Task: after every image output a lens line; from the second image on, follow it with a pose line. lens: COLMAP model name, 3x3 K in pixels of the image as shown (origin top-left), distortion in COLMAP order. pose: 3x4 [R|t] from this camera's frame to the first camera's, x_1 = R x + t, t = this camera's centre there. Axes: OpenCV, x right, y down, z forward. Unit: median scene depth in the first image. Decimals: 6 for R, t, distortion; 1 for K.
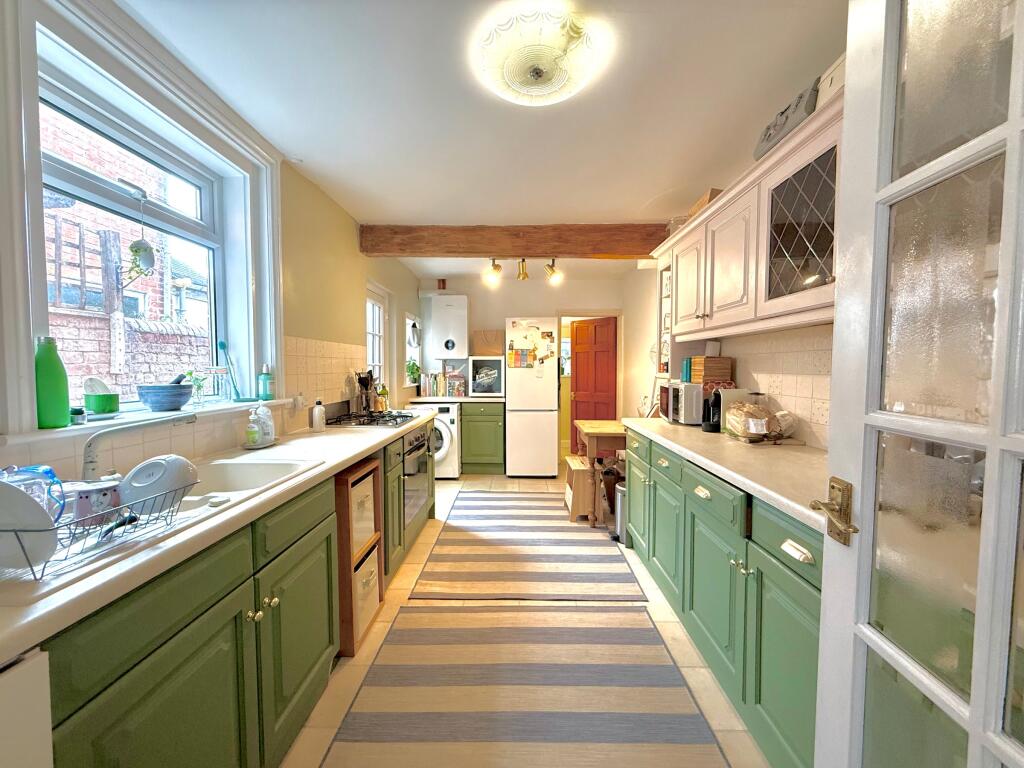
lens RADIAL K [[410.4, 0, 512.0], [0, 410.4, 384.0], [0, 0, 1]] dist [-0.000338, 0.000048]
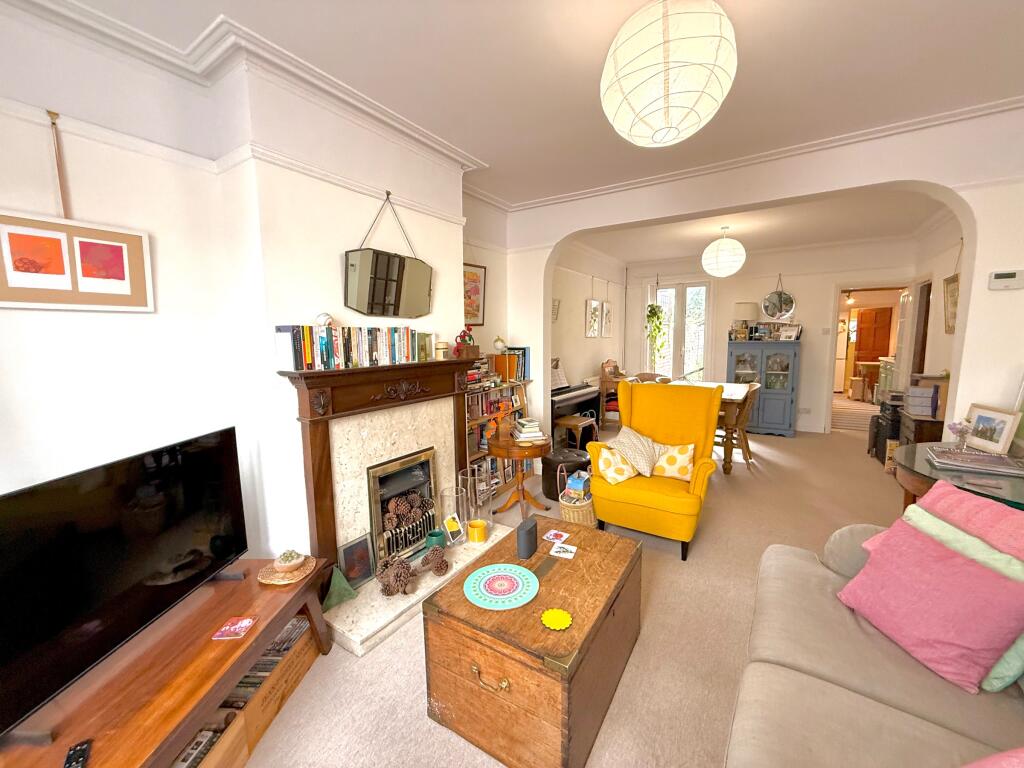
lens RADIAL K [[404.7, 0, 510.6], [0, 404.7, 382.6], [0, 0, 1]] dist [-0.000169, 0.000014]
pose [[0.844876, 0.047282, -0.532869, -0.272585], [-0.008176, 0.997111, 0.075511, 0.056264], [0.534900, -0.059440, 0.842822, -1.985175]]
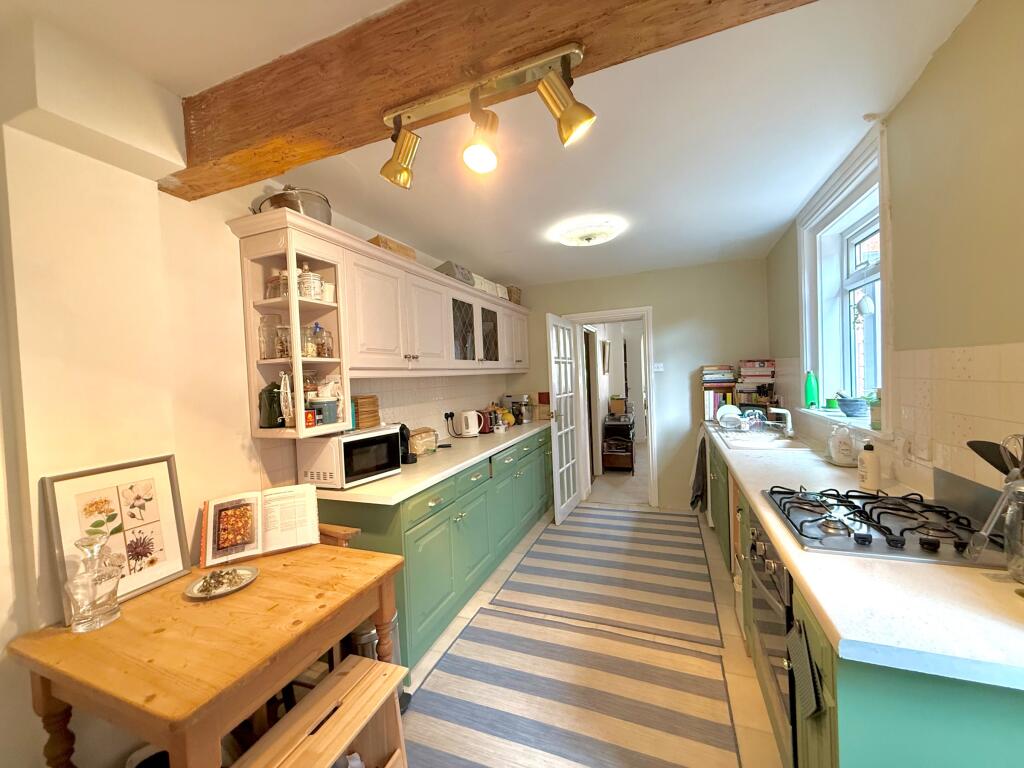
lens RADIAL K [[410.4, 0, 512.0], [0, 410.4, 384.0], [0, 0, 1]] dist [-0.000338, 0.000048]
pose [[-0.939237, 0.033038, 0.341676, -0.093089], [0.059612, 0.995932, 0.067567, -0.092329], [-0.338054, 0.083829, -0.937386, 1.216381]]
